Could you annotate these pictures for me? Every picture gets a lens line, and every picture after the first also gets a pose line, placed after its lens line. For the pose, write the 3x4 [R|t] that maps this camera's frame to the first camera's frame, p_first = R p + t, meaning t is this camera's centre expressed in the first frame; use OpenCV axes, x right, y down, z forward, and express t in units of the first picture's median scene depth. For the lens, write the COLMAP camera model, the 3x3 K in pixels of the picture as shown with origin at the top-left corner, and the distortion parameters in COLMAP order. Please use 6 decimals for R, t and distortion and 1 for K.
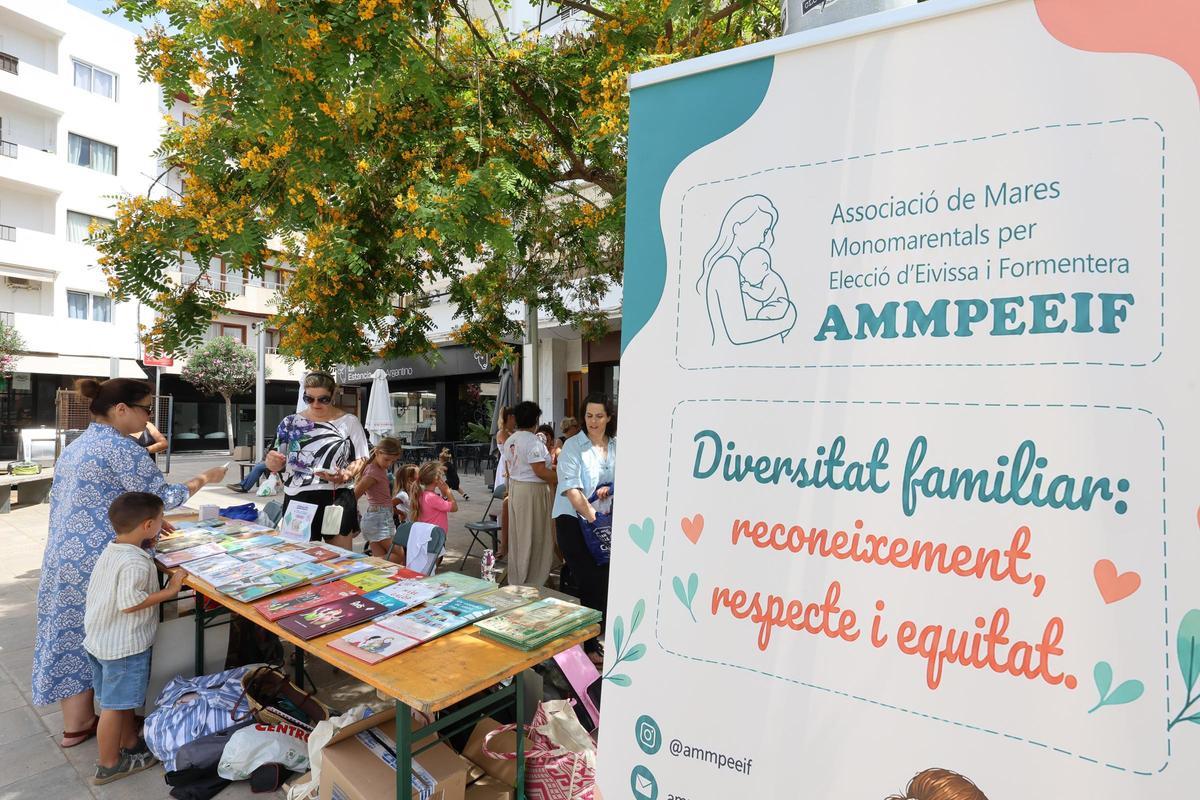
lens RADIAL K [[576.7, 0, 629.5], [0, 576.7, 410.8], [0, 0, 1]] dist [-0.042155, 0.021660]
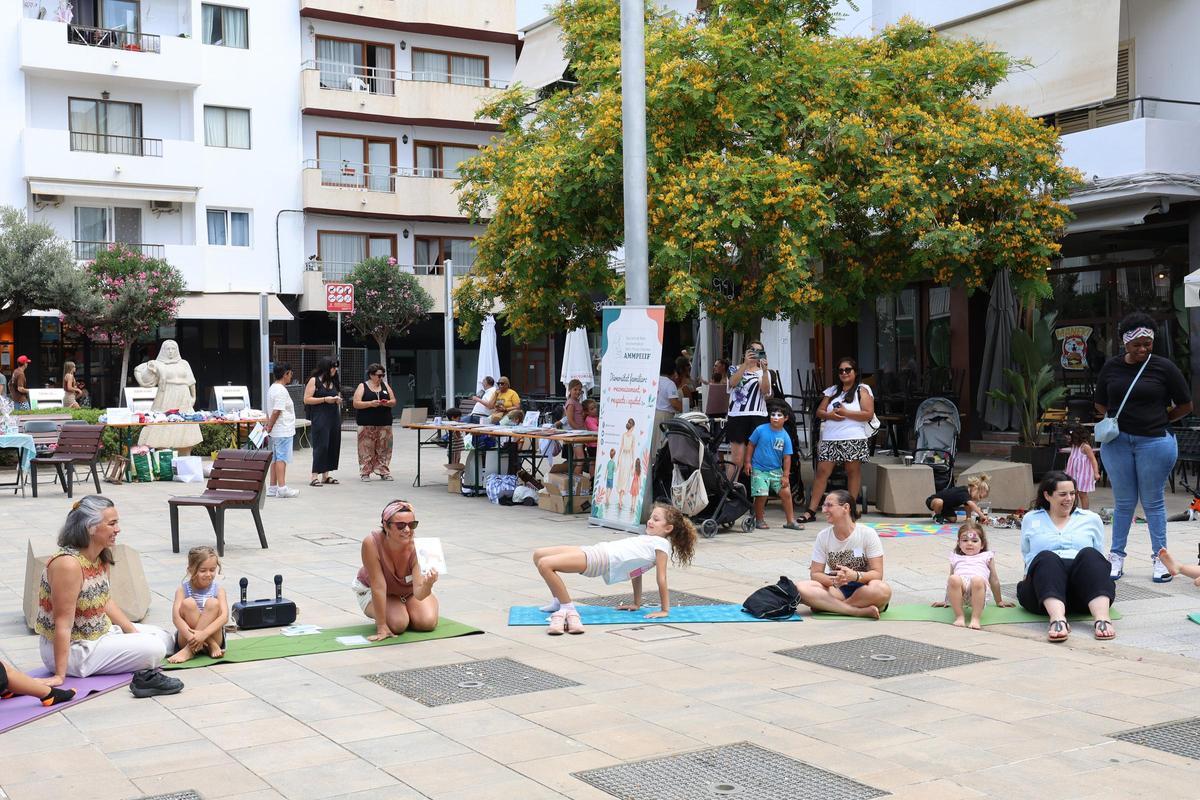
lens RADIAL K [[1392.2, 0, 600.0], [0, 1392.2, 400.0], [0, 0, 1]] dist [0.050302, -0.000102]
pose [[0.918494, -0.003795, -0.395416, 0.267740], [0.019688, 0.999153, 0.036143, -0.009714], [0.394943, -0.040982, 0.917791, -0.574426]]
